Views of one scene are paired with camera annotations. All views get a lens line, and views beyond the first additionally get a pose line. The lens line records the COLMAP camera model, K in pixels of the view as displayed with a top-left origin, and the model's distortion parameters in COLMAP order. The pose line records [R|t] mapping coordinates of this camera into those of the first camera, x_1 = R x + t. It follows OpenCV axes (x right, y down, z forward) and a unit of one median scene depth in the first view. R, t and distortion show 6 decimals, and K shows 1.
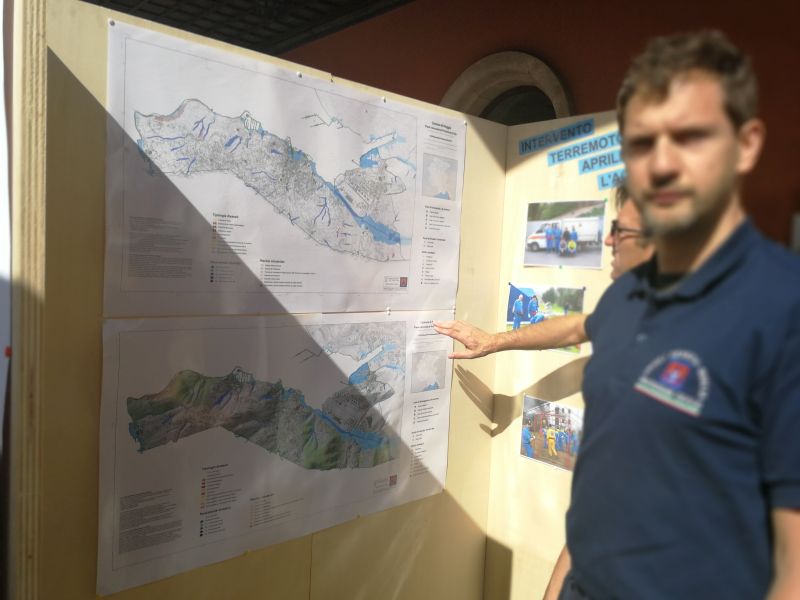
lens RADIAL K [[647.4, 0, 413.6], [0, 647.4, 318.2], [0, 0, 1]] dist [0.039241, -0.047039]
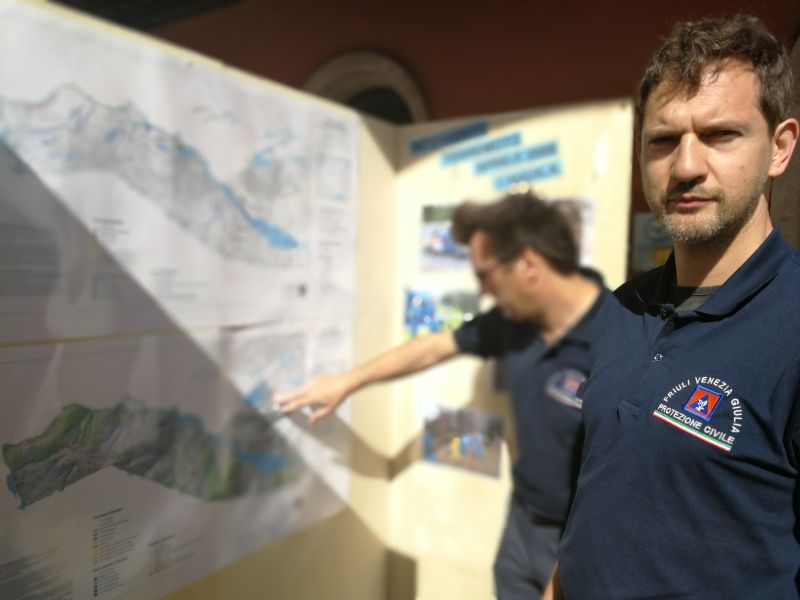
lens RADIAL K [[647.4, 0, 385.6], [0, 647.4, 322.6], [0, 0, 1]] dist [0.039241, -0.047039]
pose [[0.986312, -0.030913, 0.161964, -0.066862], [0.029969, 0.999517, 0.008266, -0.018151], [-0.162141, -0.003299, 0.986762, 0.079214]]
